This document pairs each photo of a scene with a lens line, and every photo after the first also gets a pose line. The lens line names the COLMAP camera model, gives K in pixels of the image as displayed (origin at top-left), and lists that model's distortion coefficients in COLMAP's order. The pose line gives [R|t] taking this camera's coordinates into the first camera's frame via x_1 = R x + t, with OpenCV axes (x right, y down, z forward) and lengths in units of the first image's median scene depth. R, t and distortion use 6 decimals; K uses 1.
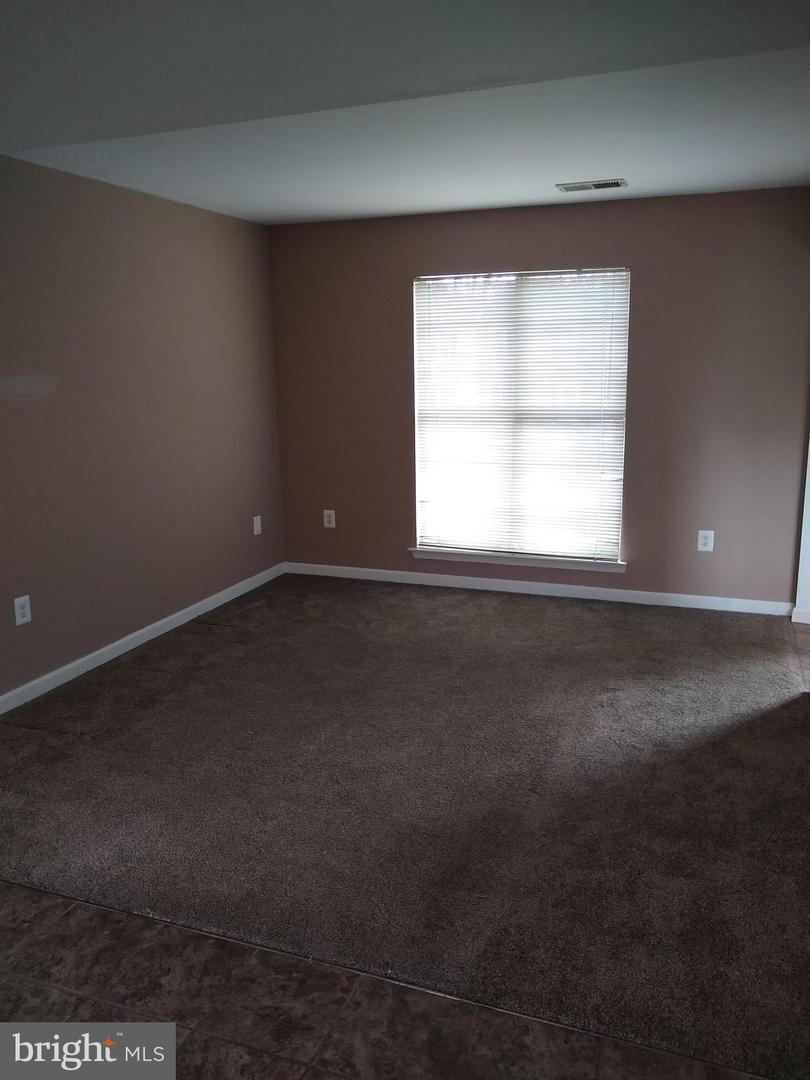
lens RADIAL K [[847.0, 0, 407.0], [0, 847.0, 537.4], [0, 0, 1]] dist [0.006545, -0.028980]
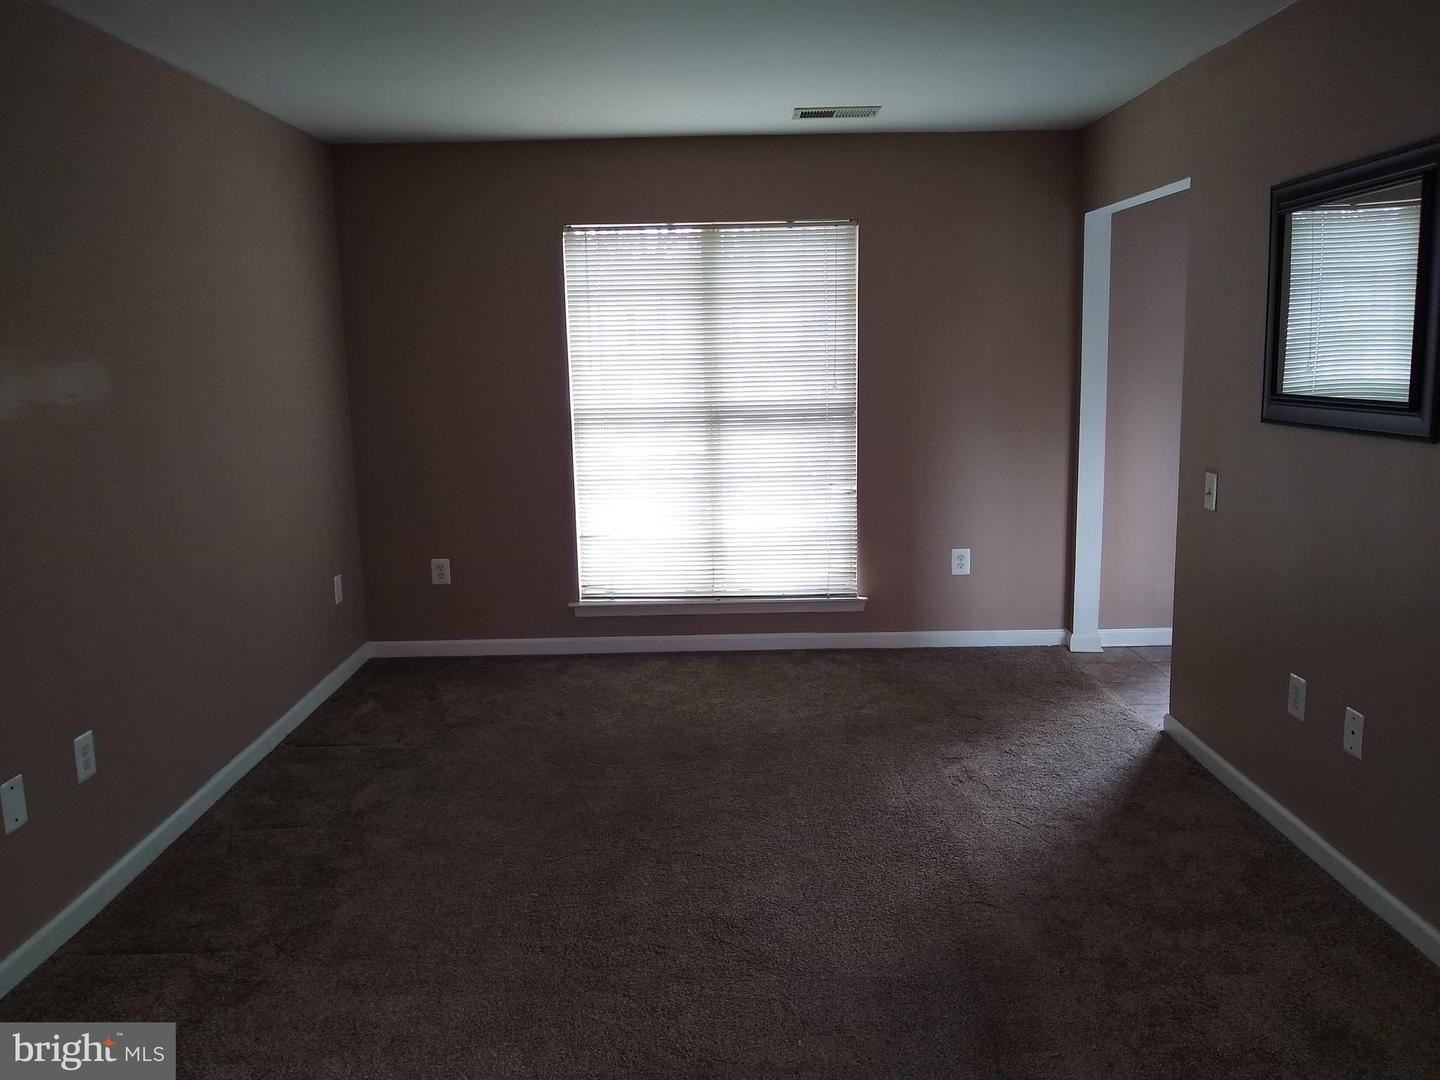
lens RADIAL K [[1129.3, 0, 721.2], [0, 1129.3, 543.0], [0, 0, 1]] dist [0.006545, -0.028980]
pose [[0.936617, -0.066989, 0.343891, -0.226101], [0.079360, 0.996603, -0.022008, -0.008252], [-0.341248, 0.047904, 0.938752, 0.073830]]
